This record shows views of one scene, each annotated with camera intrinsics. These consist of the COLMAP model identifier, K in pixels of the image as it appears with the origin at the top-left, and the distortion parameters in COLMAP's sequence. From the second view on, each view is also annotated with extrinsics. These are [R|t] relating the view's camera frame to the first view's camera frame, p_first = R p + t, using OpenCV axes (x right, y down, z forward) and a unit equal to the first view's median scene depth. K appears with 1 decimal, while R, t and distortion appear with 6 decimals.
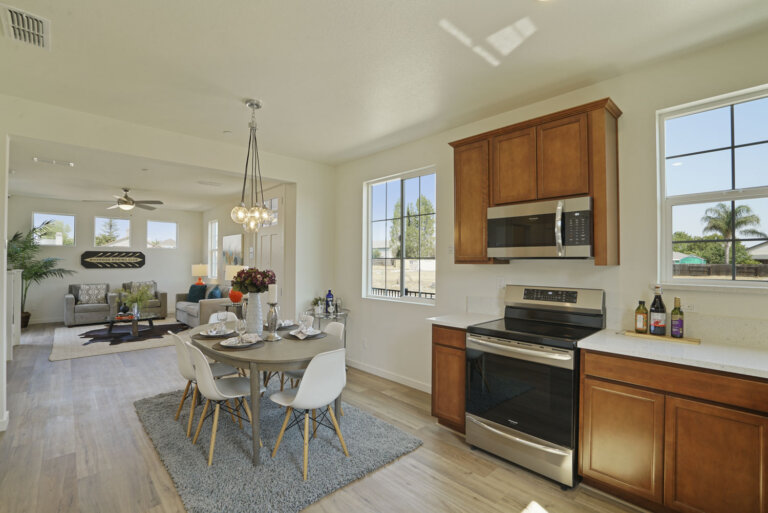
lens RADIAL K [[352.8, 0, 384.0], [0, 352.8, 256.5], [0, 0, 1]] dist [-0.062447, 0.028244]
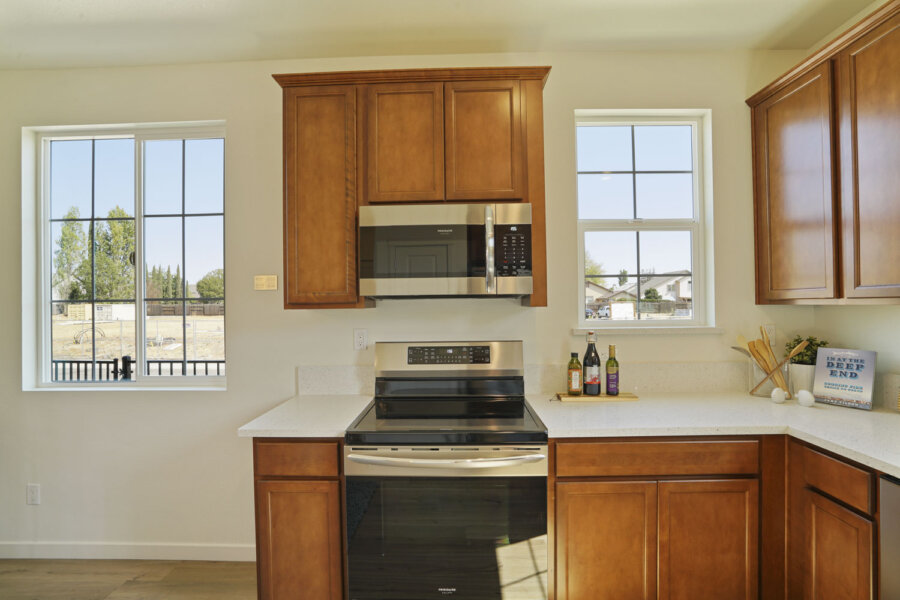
lens RADIAL K [[418.1, 0, 447.6], [0, 418.1, 299.6], [0, 0, 1]] dist [-0.062014, 0.030150]
pose [[0.700083, -0.006926, 0.714028, -0.084165], [0.005350, 0.999976, 0.004454, 0.006485], [-0.714042, 0.000702, 0.700103, 0.495532]]
